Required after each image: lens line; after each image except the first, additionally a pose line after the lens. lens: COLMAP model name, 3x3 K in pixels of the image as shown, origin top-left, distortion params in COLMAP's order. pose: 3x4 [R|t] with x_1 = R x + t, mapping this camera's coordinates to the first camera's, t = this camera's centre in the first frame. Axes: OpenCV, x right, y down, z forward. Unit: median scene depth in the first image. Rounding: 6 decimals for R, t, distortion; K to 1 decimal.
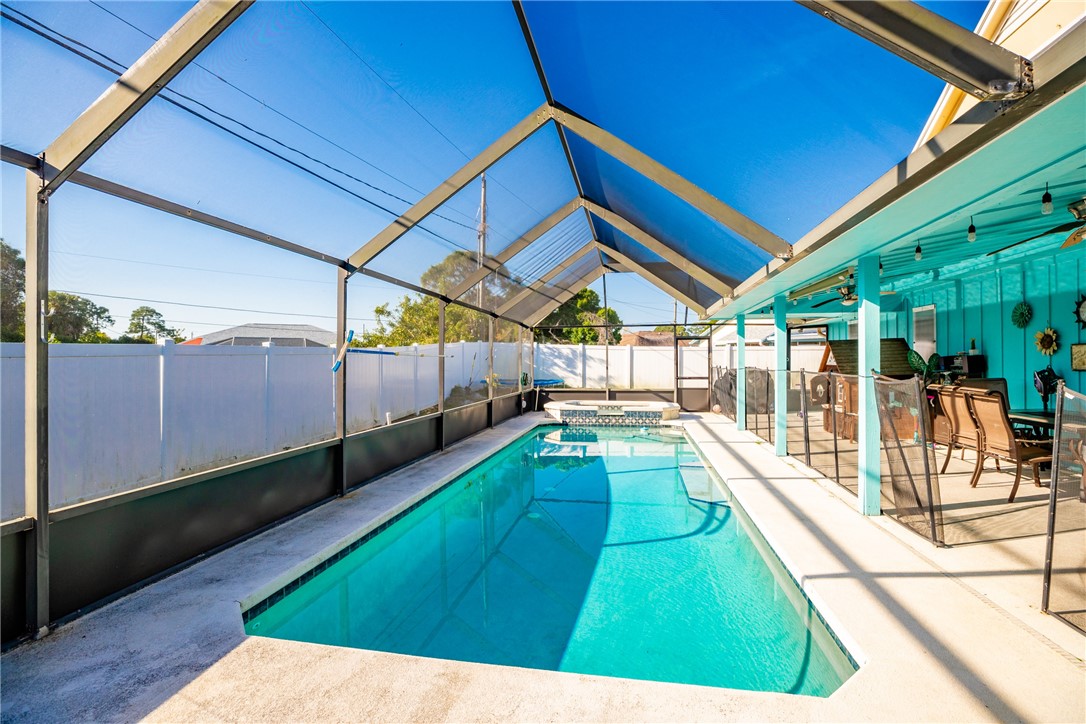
lens RADIAL K [[498.3, 0, 545.1], [0, 498.3, 361.1], [0, 0, 1]] dist [-0.046791, 0.014252]
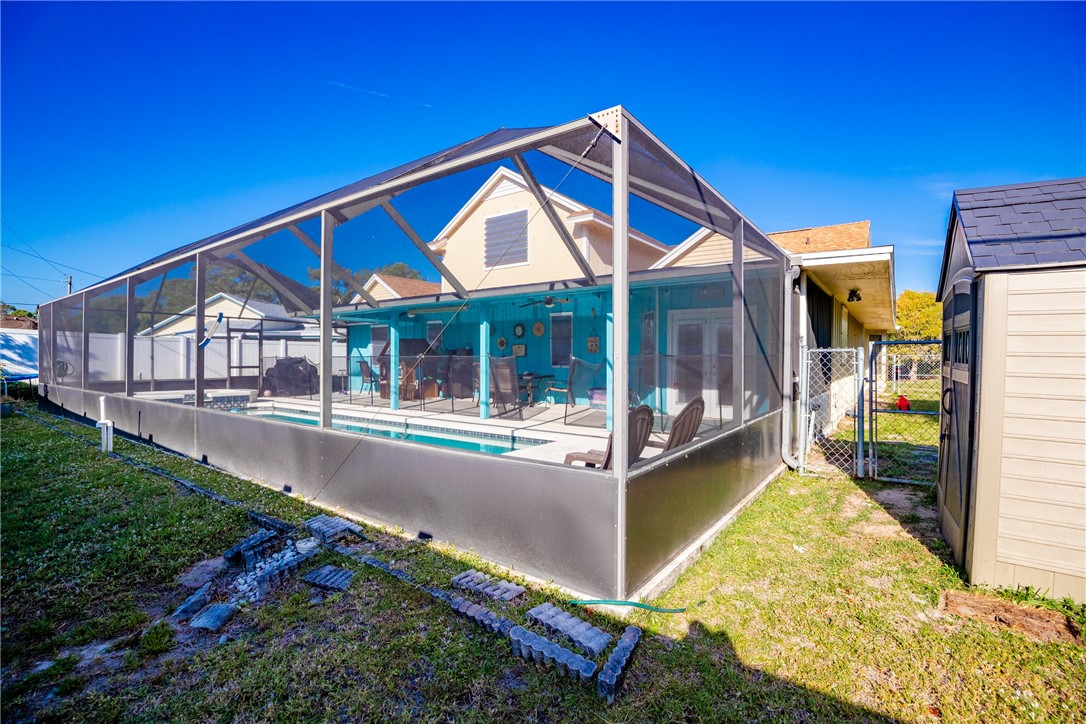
lens RADIAL K [[490.2, 0, 543.0], [0, 490.2, 362.0], [0, 0, 1]] dist [-0.028866, -0.000081]
pose [[0.436016, -0.001154, 0.899938, -0.451737], [-0.005394, 0.999978, 0.003895, 0.017823], [-0.899923, -0.006553, 0.436000, -0.072119]]
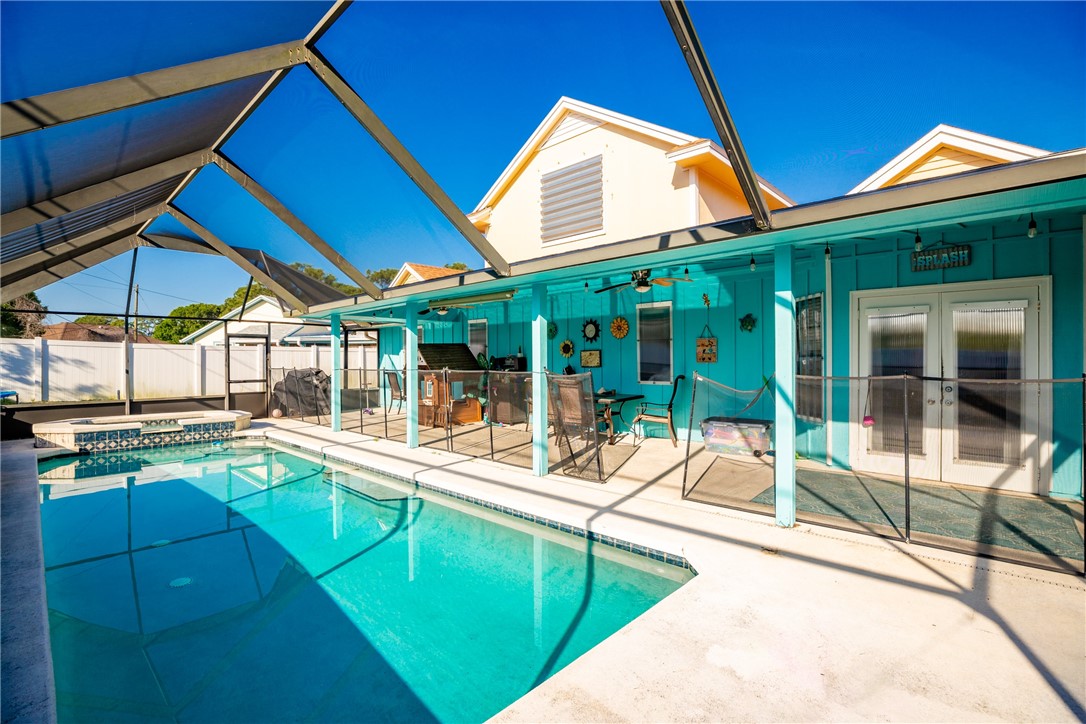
lens RADIAL K [[498.3, 0, 545.1], [0, 498.3, 361.1], [0, 0, 1]] dist [-0.046791, 0.014252]
pose [[0.542589, -0.000355, 0.839998, -0.179067], [0.002807, 0.999995, -0.001391, 0.000895], [-0.839994, 0.003113, 0.542587, 0.093256]]
